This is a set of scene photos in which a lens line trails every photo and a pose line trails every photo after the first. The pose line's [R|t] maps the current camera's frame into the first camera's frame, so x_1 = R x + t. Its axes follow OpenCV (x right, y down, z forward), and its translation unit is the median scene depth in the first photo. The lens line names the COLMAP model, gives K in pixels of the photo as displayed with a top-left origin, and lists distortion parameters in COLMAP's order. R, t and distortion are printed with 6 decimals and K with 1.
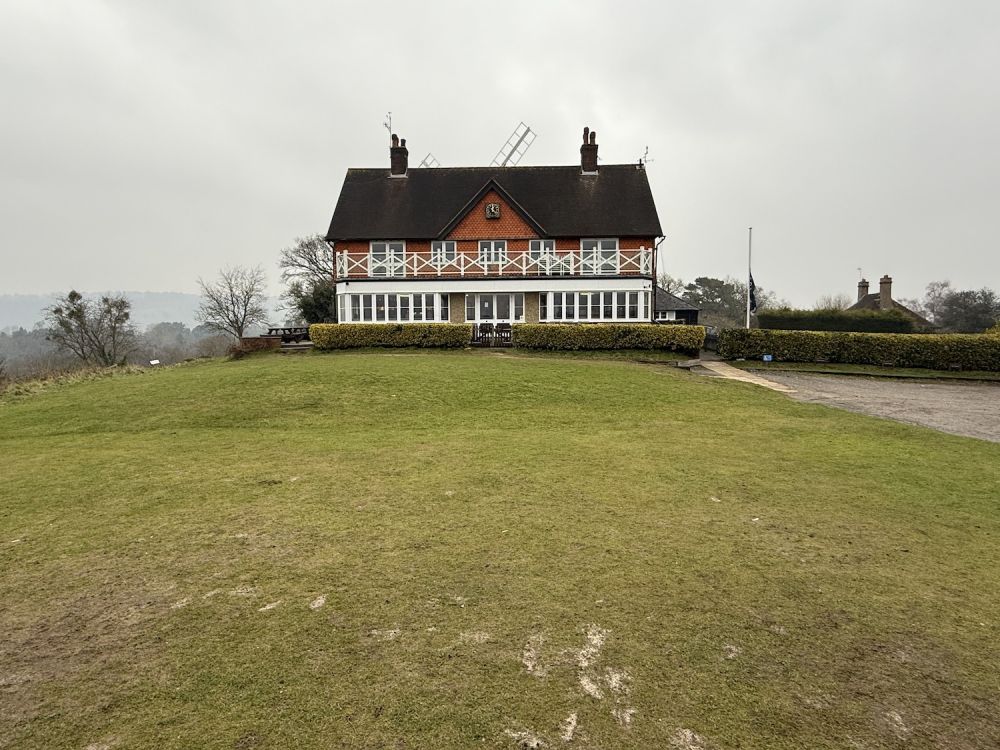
lens RADIAL K [[577.8, 0, 493.4], [0, 577.8, 370.9], [0, 0, 1]] dist [0.000053, -0.000308]
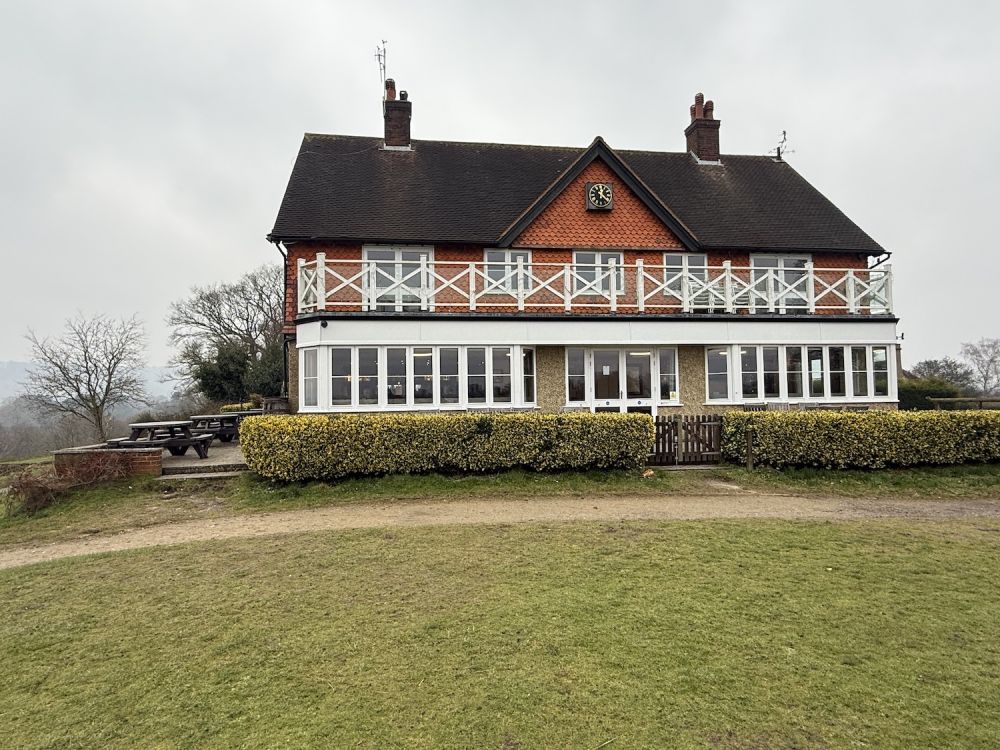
lens RADIAL K [[577.8, 0, 498.0], [0, 577.8, 377.1], [0, 0, 1]] dist [0.000053, -0.000308]
pose [[0.985920, -0.001094, 0.167215, -0.183351], [0.019564, 0.993865, -0.108853, -0.053523], [-0.166070, 0.110592, 0.979893, 0.504035]]
